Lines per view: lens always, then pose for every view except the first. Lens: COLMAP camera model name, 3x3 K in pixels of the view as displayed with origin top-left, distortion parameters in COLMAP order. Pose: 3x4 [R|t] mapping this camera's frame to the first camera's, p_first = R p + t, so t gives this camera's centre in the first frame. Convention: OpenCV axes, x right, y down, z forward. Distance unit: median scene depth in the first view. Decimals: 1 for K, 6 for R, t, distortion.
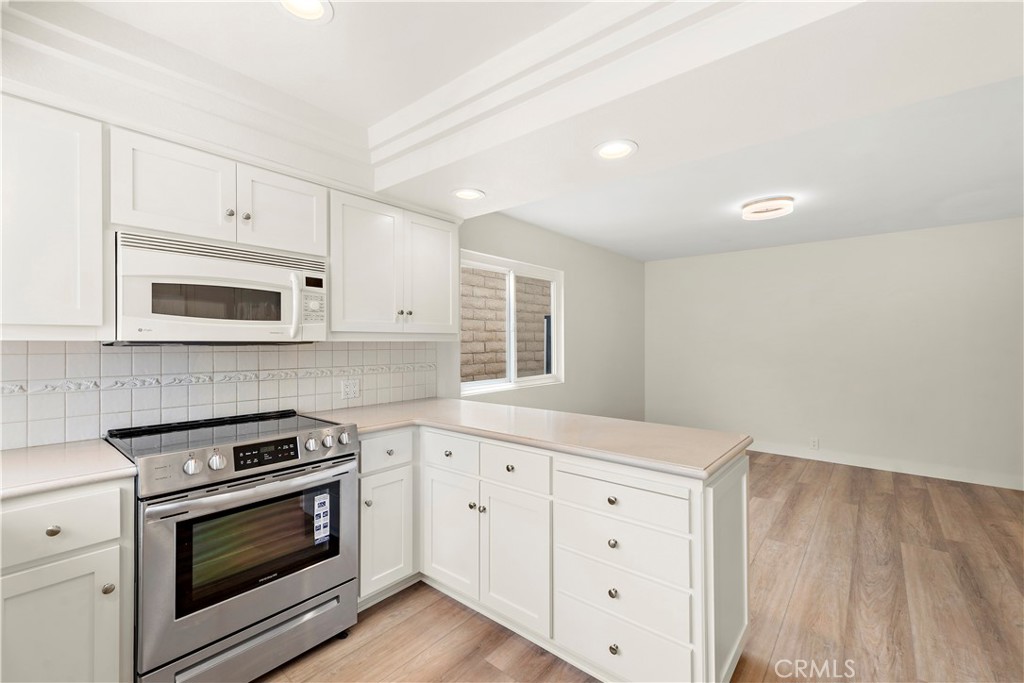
lens RADIAL K [[438.5, 0, 512.0], [0, 438.5, 341.5], [0, 0, 1]] dist [0.024208, -0.000047]
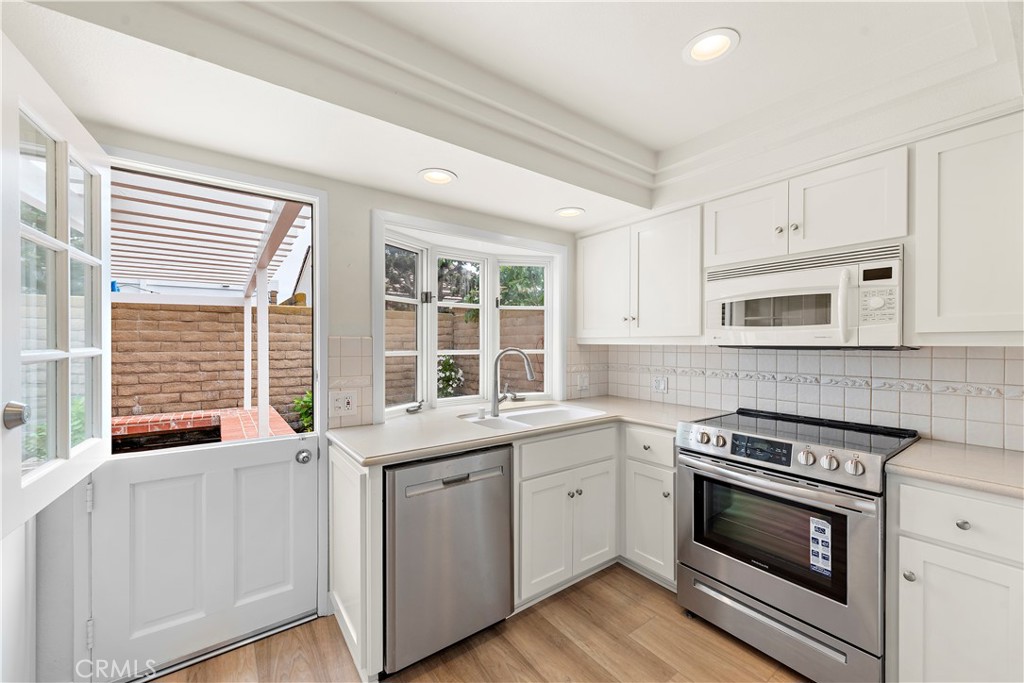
lens RADIAL K [[401.8, 0, 513.9], [0, 401.8, 344.0], [0, 0, 1]] dist [0.012177, -0.000254]
pose [[-0.242503, -0.001286, -0.970150, 0.371187], [-0.002466, 0.999997, -0.000709, -0.001738], [0.970148, 0.002220, -0.242505, 0.440376]]
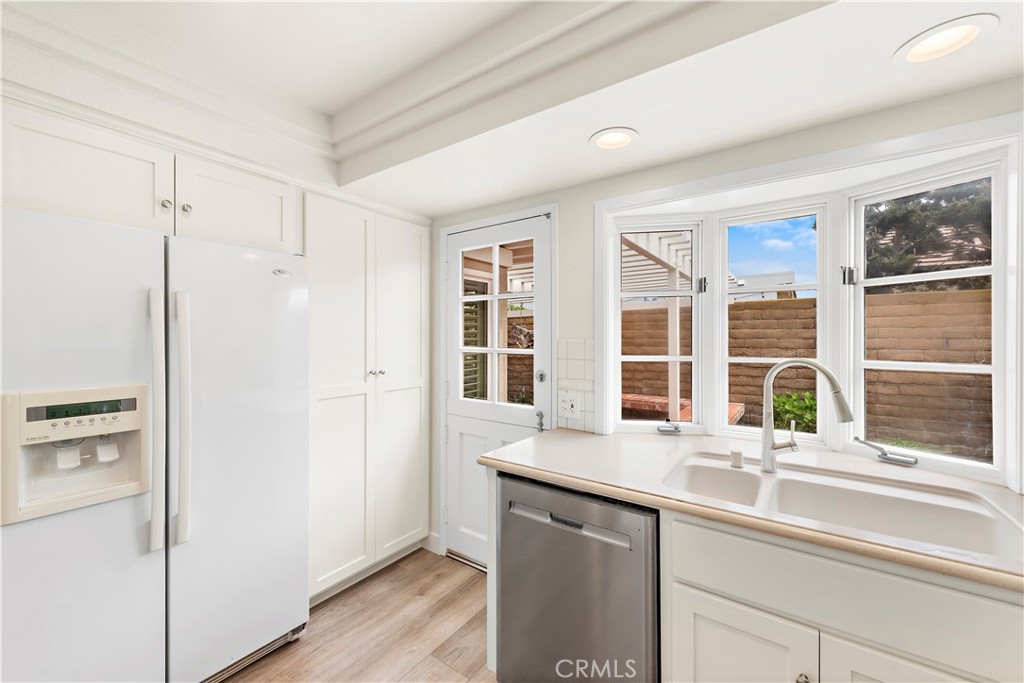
lens RADIAL K [[404.7, 0, 515.8], [0, 404.7, 339.1], [0, 0, 1]] dist [0.010635, -0.002957]
pose [[-0.996860, -0.002591, -0.079144, -0.146856], [-0.002994, 0.999983, 0.004978, -0.020271], [0.079129, 0.005199, -0.996851, 0.713662]]
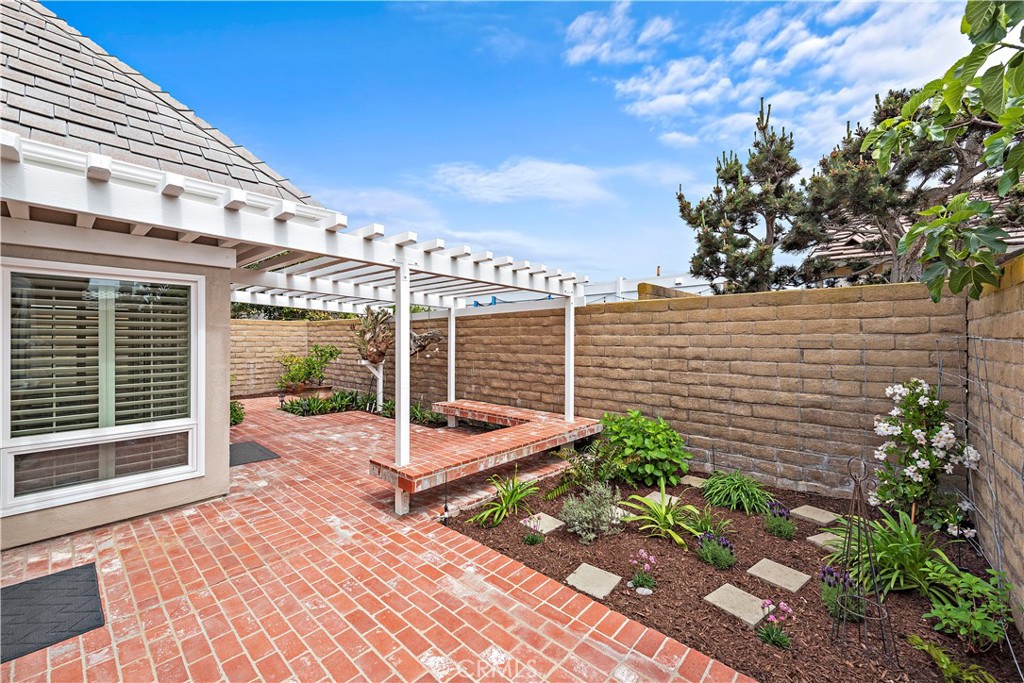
lens RADIAL K [[407.3, 0, 516.1], [0, 407.3, 343.4], [0, 0, 1]] dist [0.010646, -0.000665]
pose [[-0.999370, -0.005593, 0.035050, -1.386640], [-0.005118, 0.999894, 0.013620, -0.057217], [-0.035122, 0.013432, -0.999293, 0.527071]]
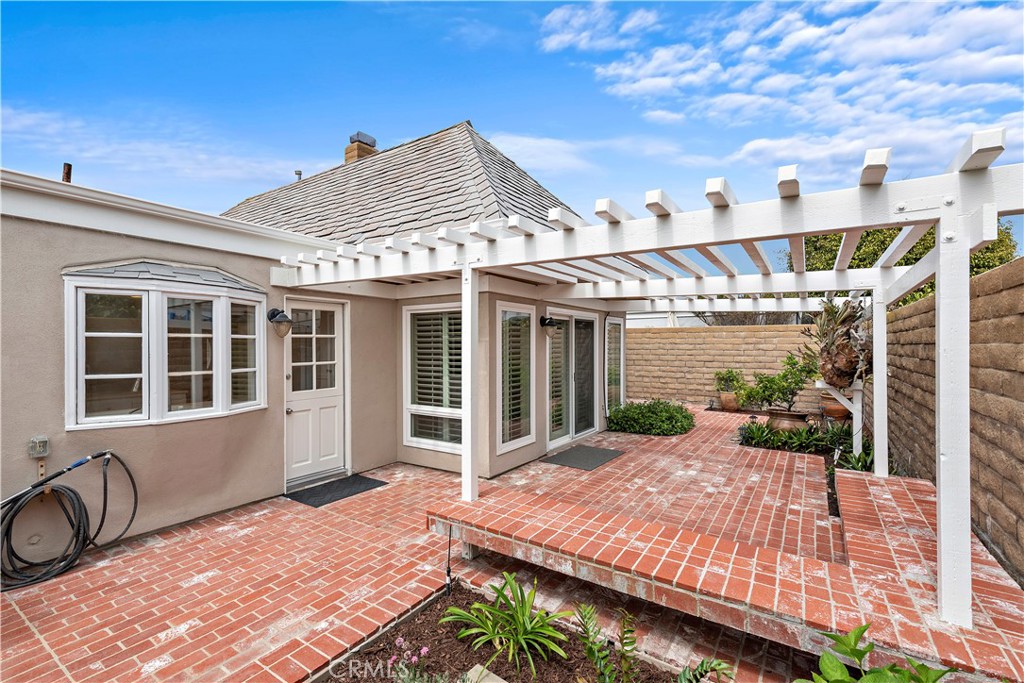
lens RADIAL K [[449.8, 0, 515.2], [0, 449.8, 344.1], [0, 0, 1]] dist [0.002512, 0.000162]
pose [[-0.099834, -0.000611, 0.995004, -2.294289], [0.003511, 0.999993, 0.000966, -0.075953], [-0.994998, 0.003590, -0.099831, -0.893650]]
